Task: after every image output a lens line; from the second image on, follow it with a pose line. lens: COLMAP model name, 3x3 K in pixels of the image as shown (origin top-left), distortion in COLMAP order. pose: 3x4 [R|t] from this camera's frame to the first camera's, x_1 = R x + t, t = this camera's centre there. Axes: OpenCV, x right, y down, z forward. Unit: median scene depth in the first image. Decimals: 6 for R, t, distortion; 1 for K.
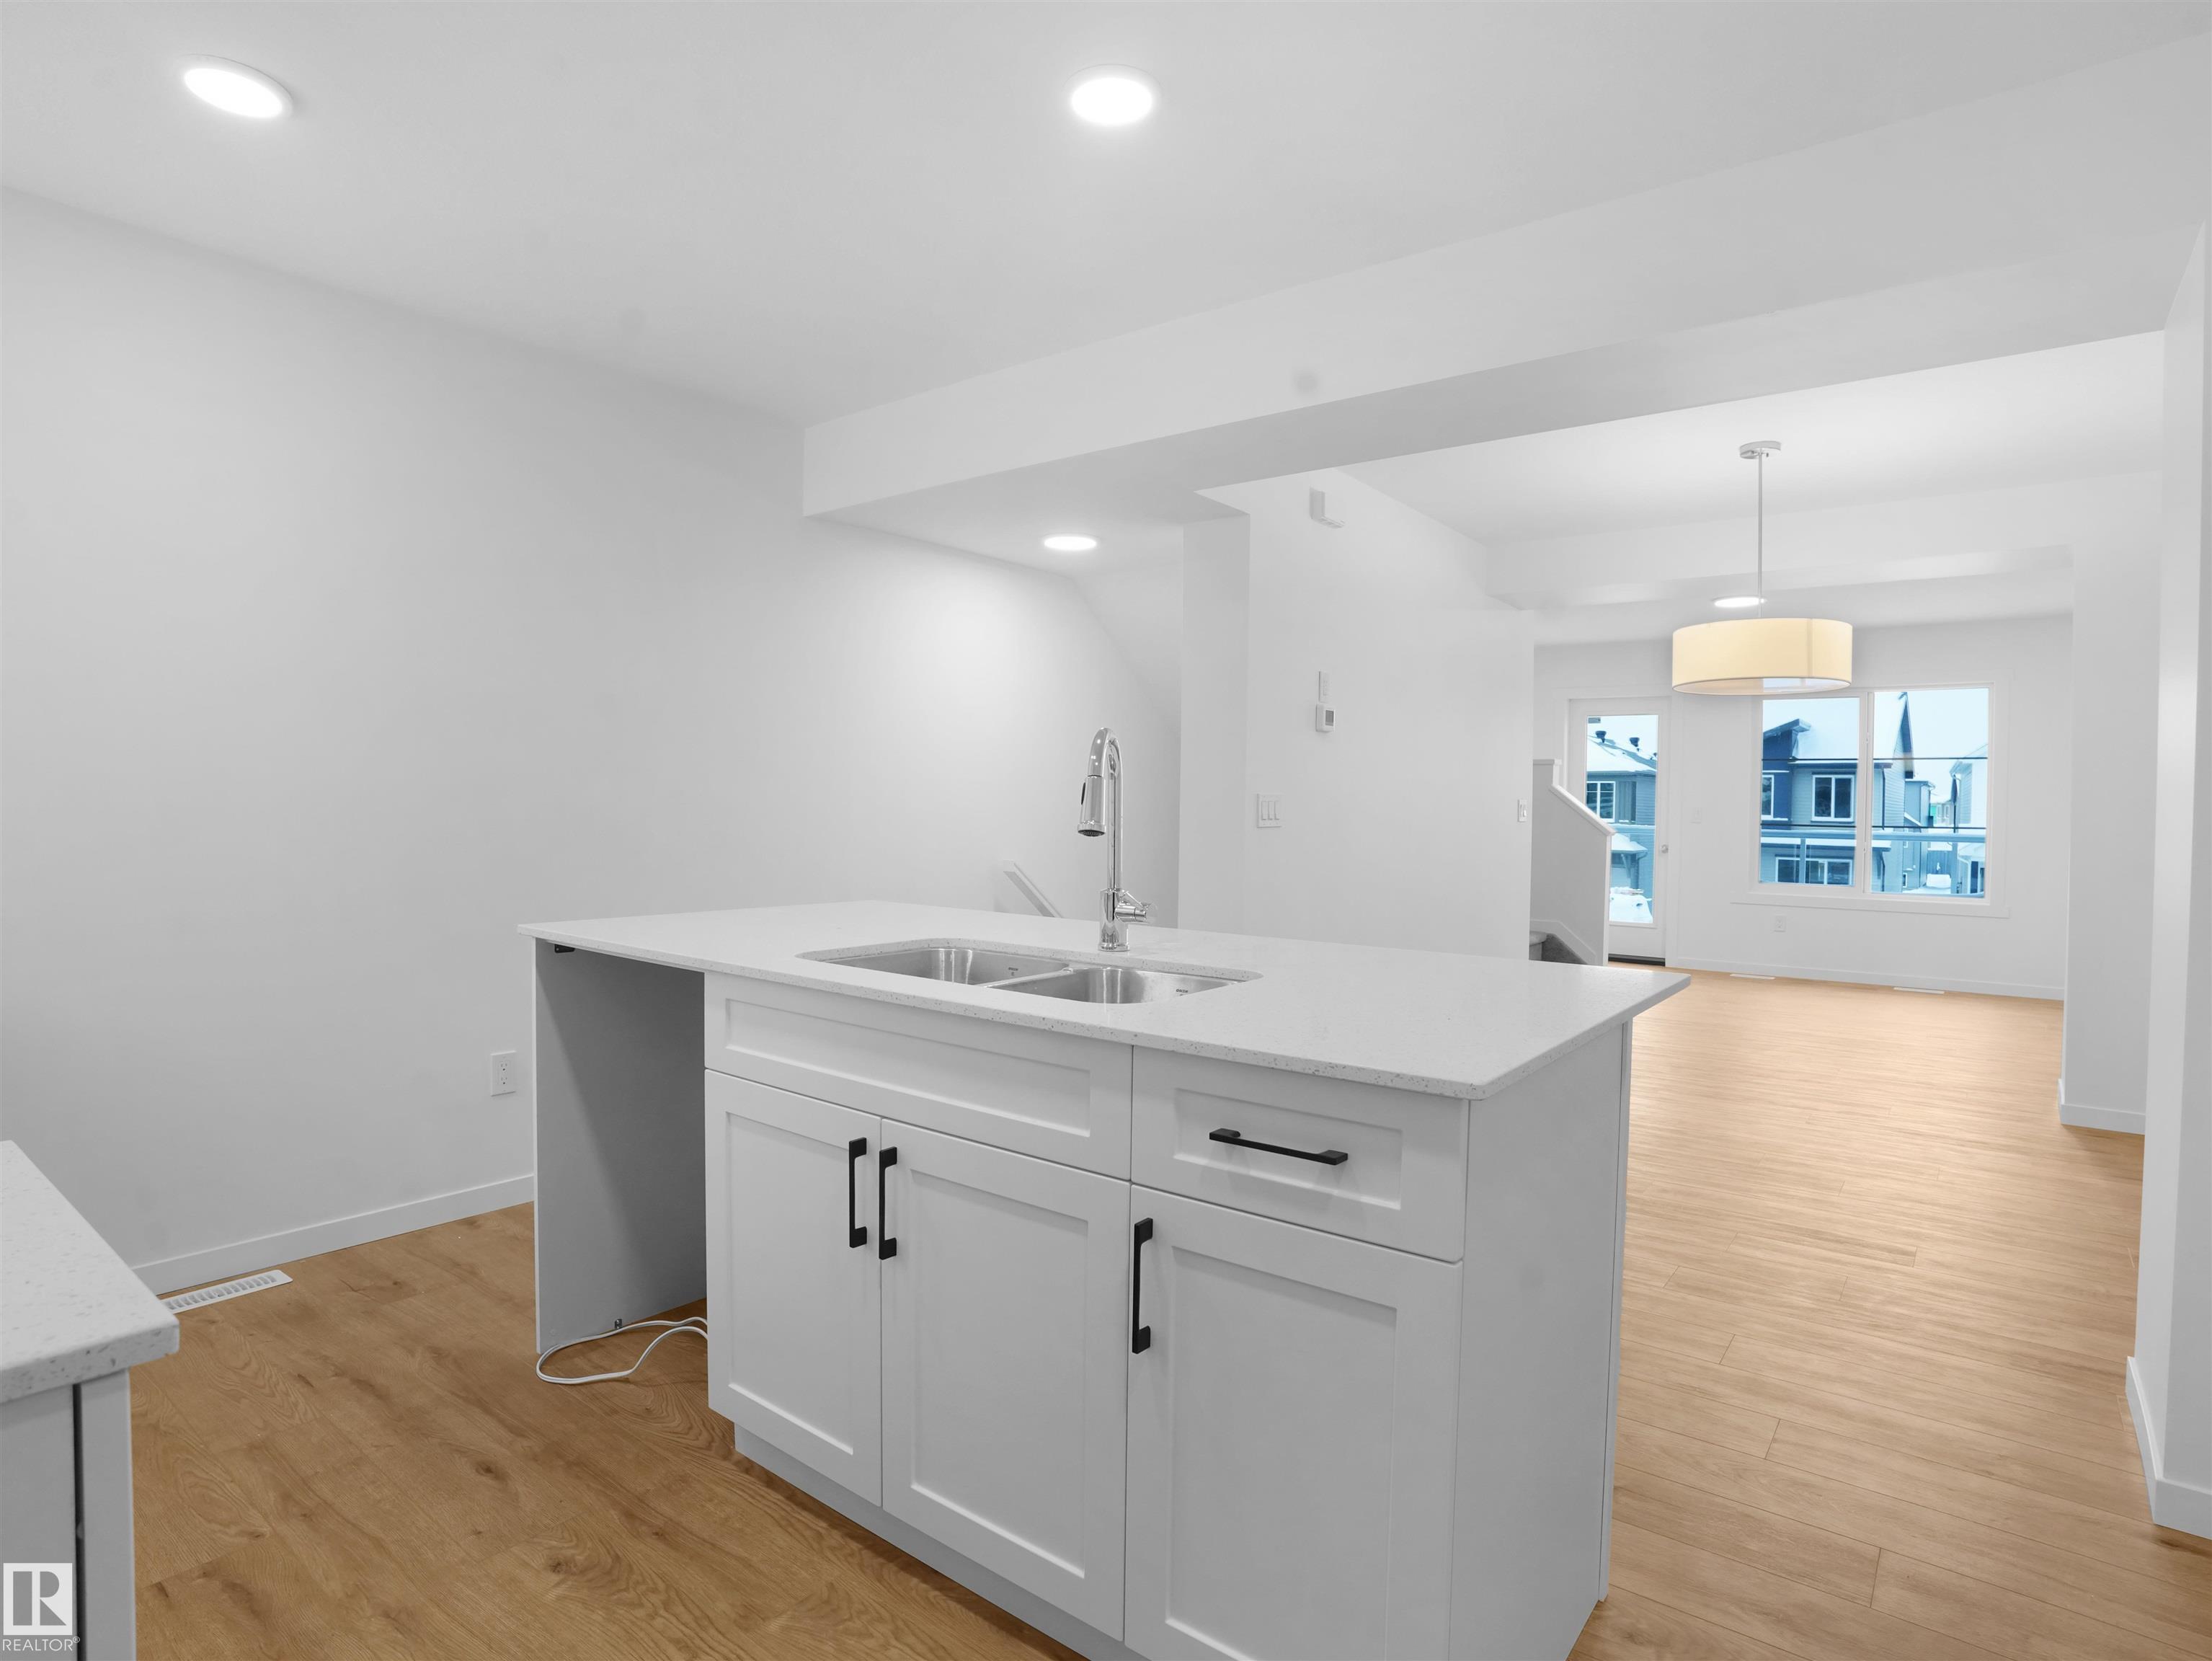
lens RADIAL K [[1163.0, 0, 1088.3], [0, 1163.0, 830.4], [0, 0, 1]] dist [-0.002178, -0.001189]
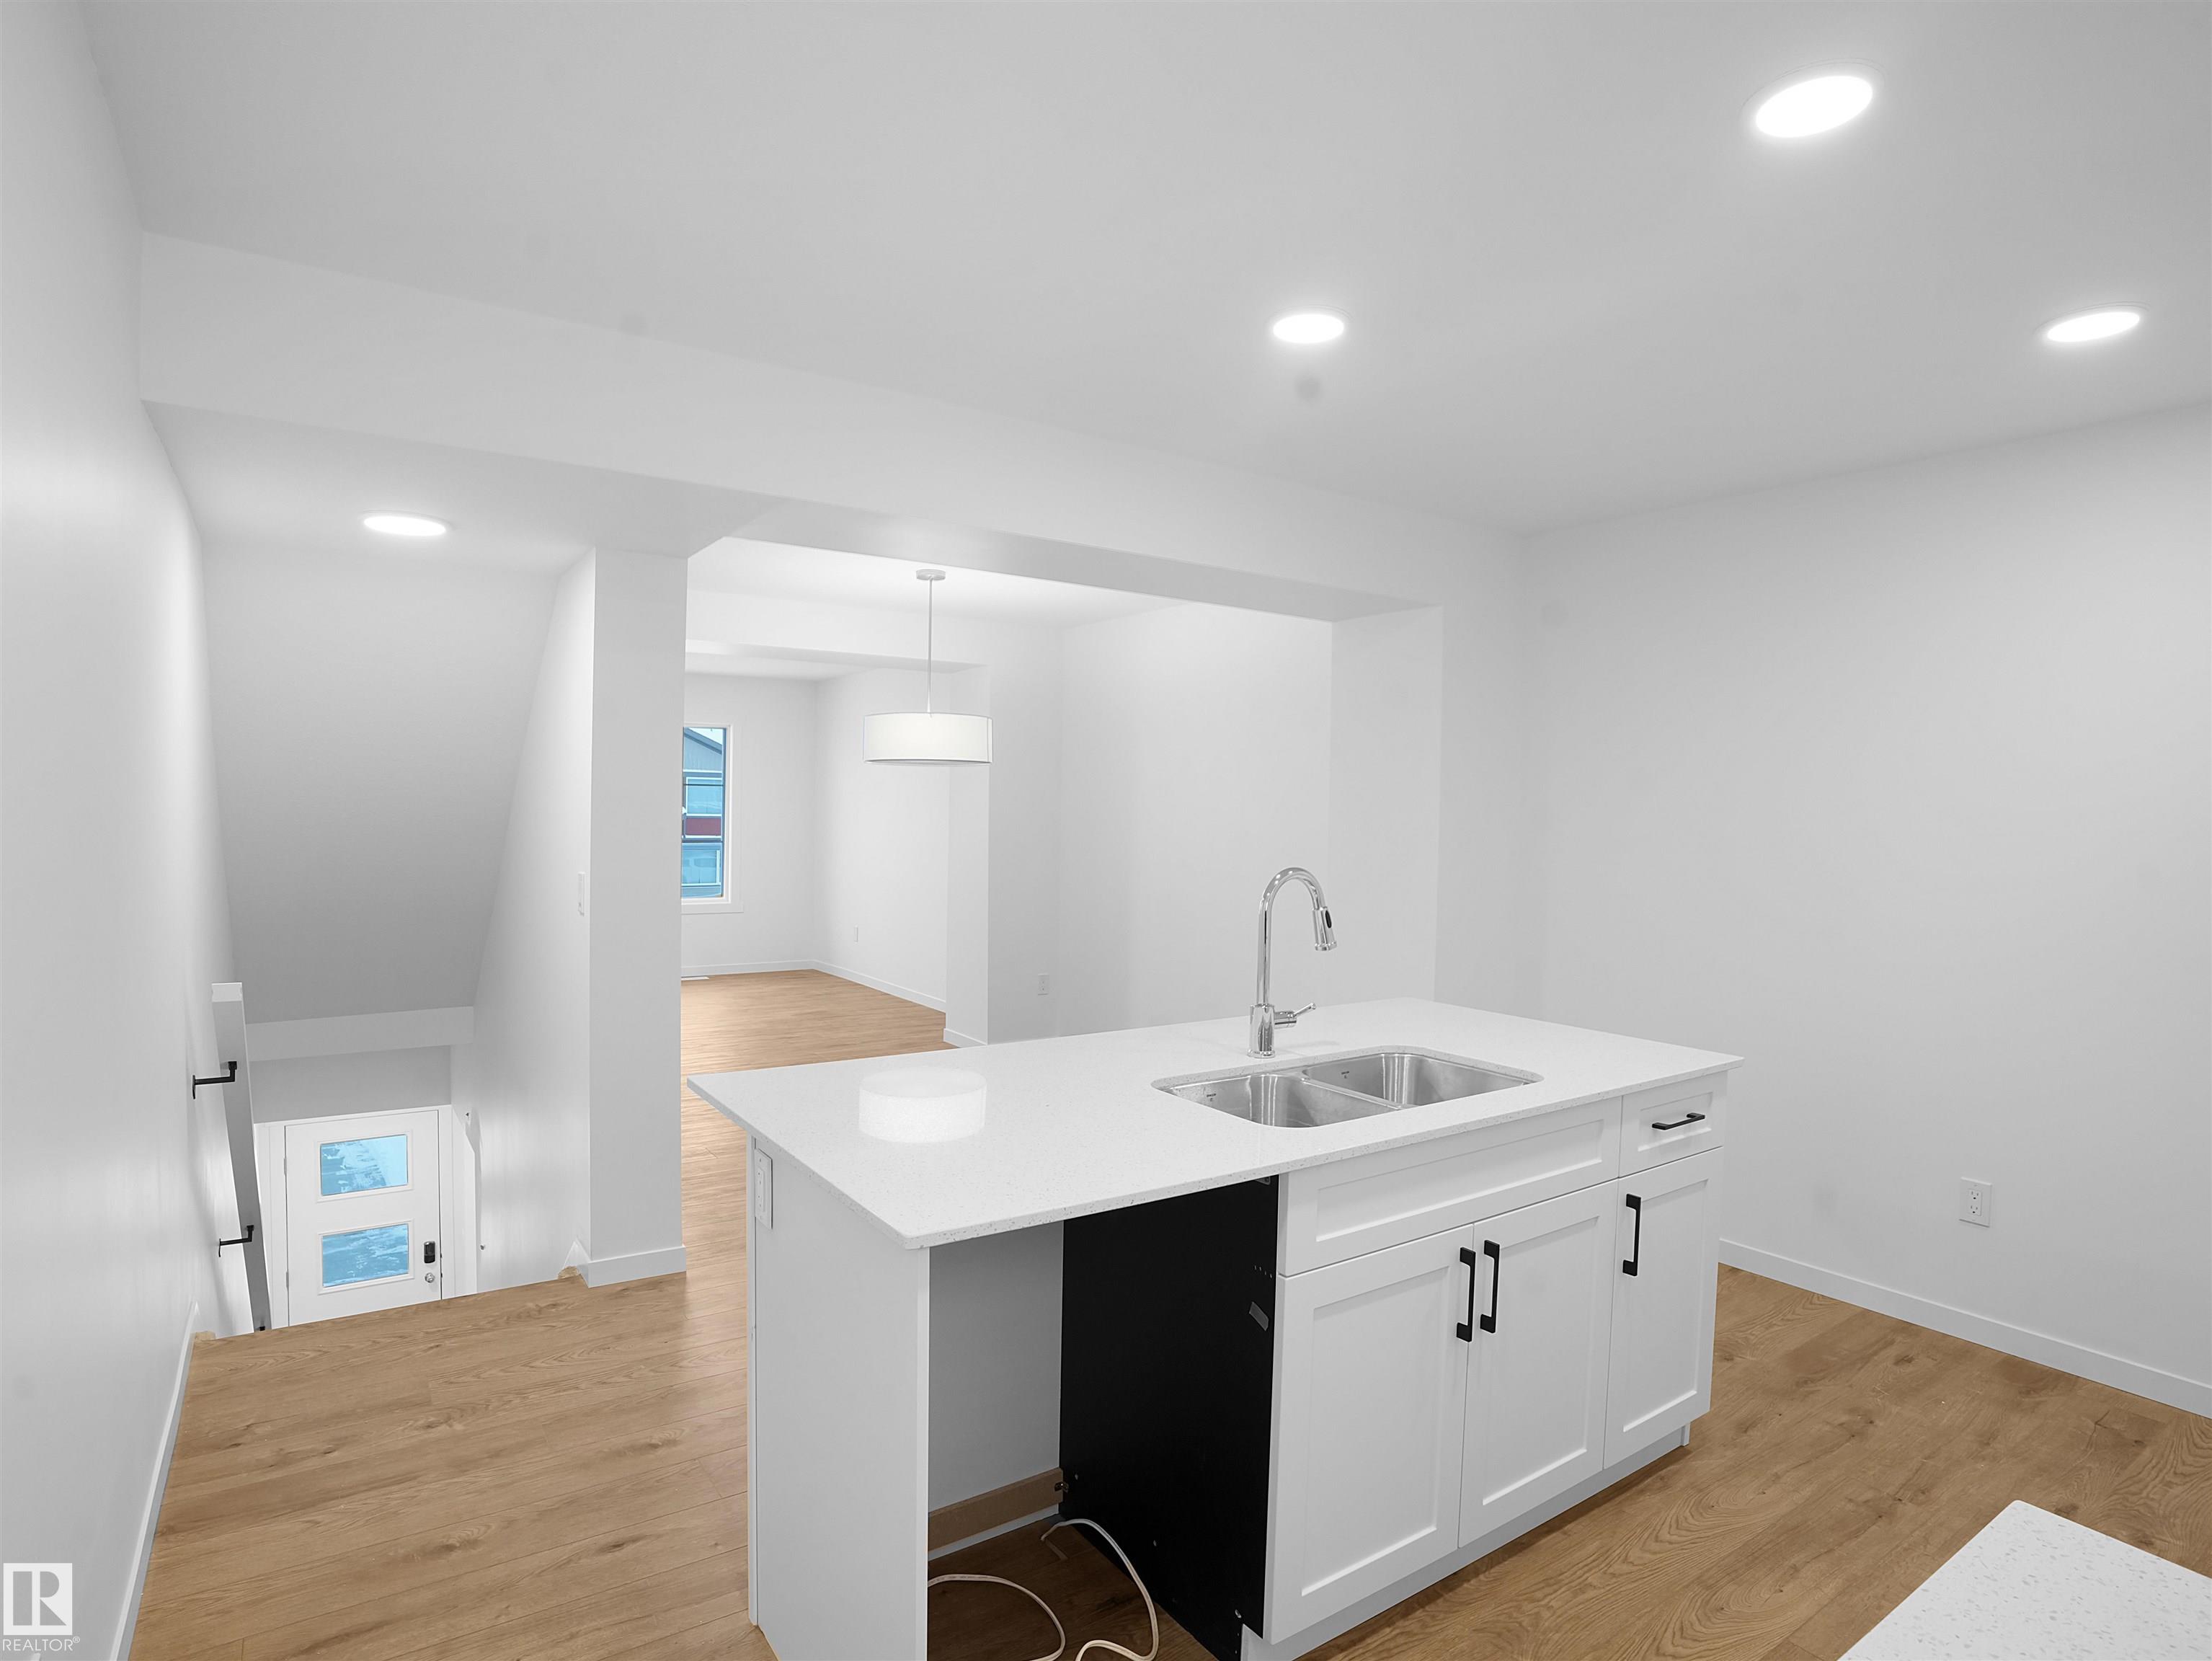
lens RADIAL K [[1163.0, 0, 1088.3], [0, 1163.0, 830.4], [0, 0, 1]] dist [-0.002178, -0.001189]
pose [[0.312499, -0.039812, 0.949083, -1.363706], [0.012951, 0.999207, 0.037650, -0.197854], [-0.949830, 0.000526, 0.312767, 0.962840]]
